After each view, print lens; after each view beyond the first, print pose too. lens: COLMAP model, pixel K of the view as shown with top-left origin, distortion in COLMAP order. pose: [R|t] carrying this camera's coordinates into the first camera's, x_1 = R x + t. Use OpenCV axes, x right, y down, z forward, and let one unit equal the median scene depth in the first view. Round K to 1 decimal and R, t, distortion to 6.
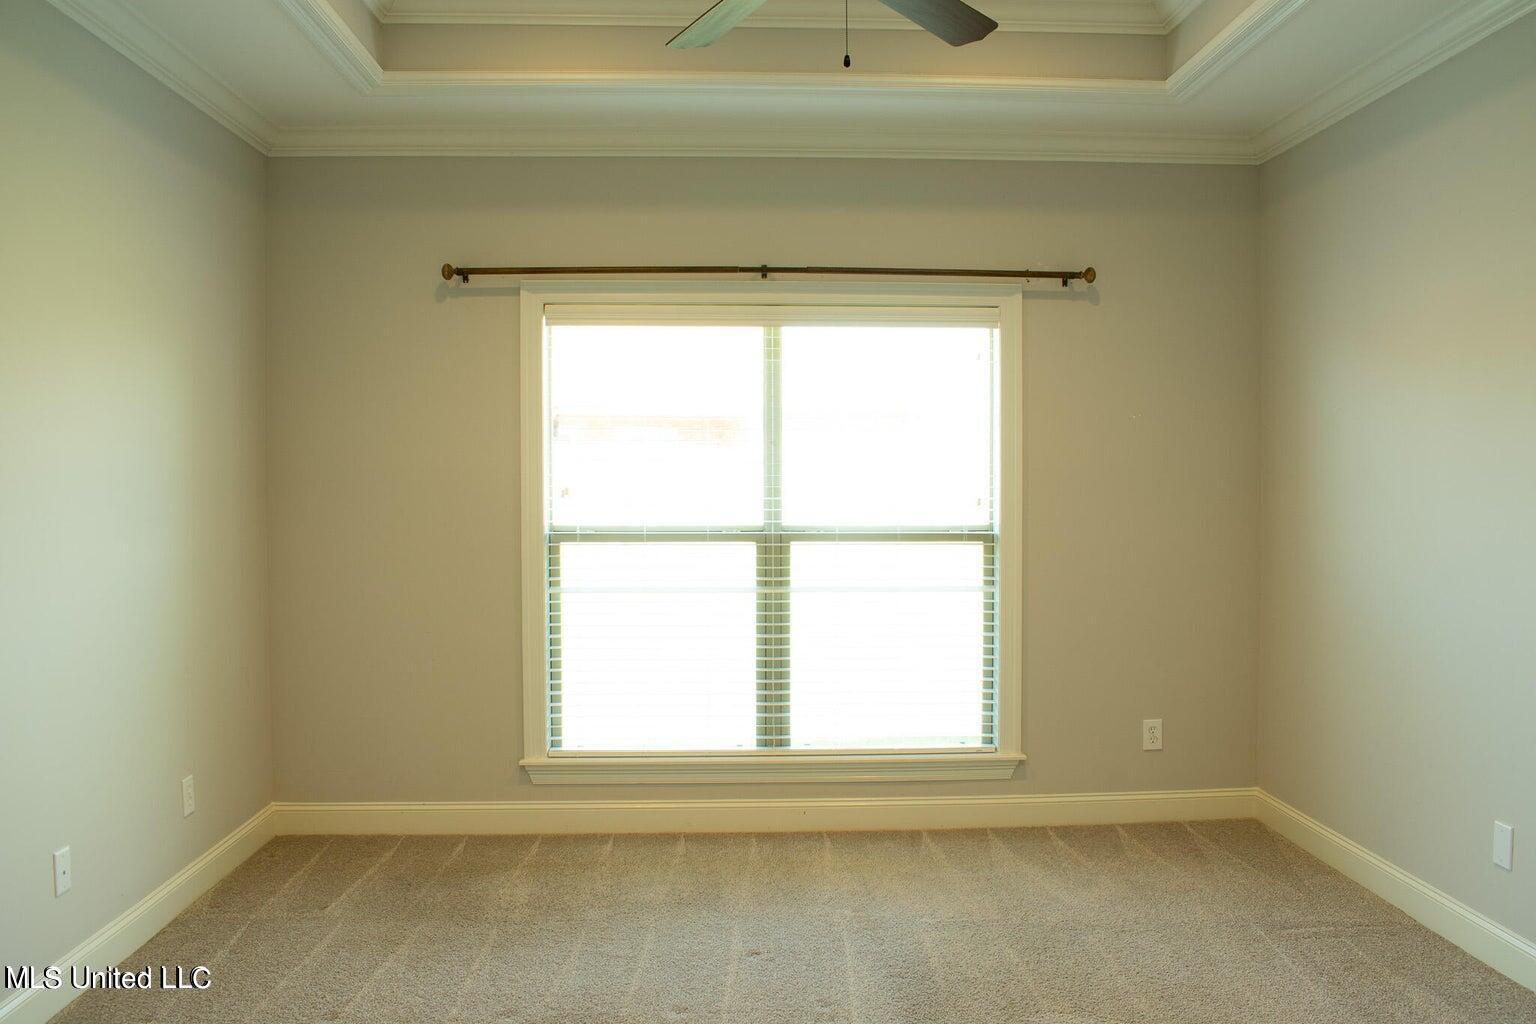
lens RADIAL K [[1198.9, 0, 768.0], [0, 1198.9, 512.0], [0, 0, 1]] dist [-0.091170, 0.003057]
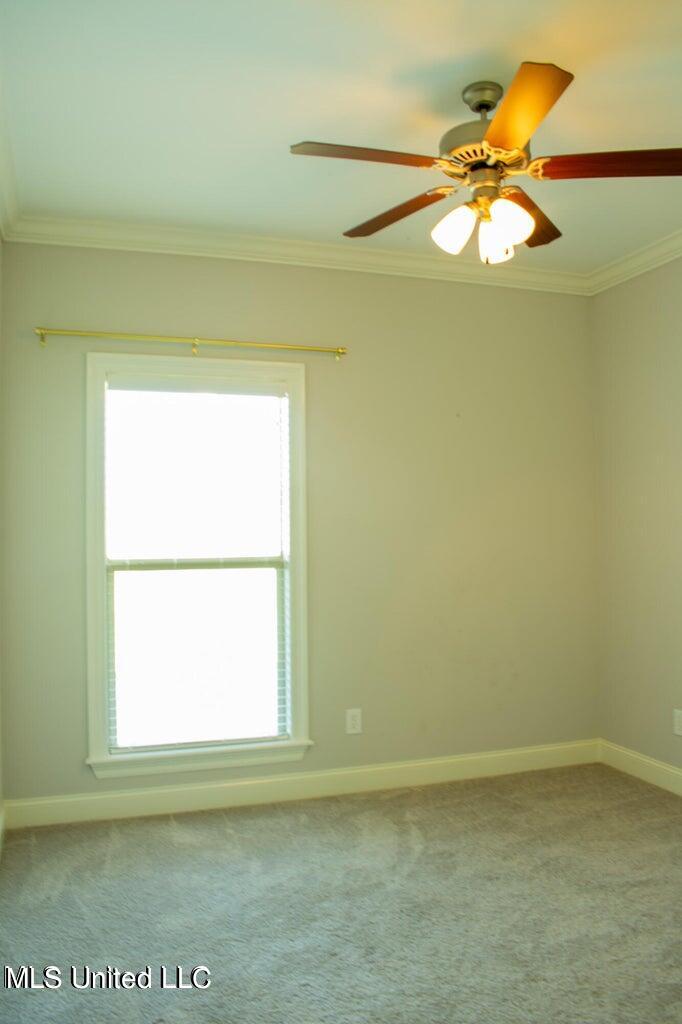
lens RADIAL K [[1009.9, 0, 340.1], [0, 1009.9, 473.9], [0, 0, 1]] dist [-0.110125, -0.001478]
pose [[0.937387, 0.014539, 0.347986, -0.248039], [0.010076, 0.997578, -0.068821, -0.000429], [-0.348144, 0.068018, 0.934970, -0.010888]]
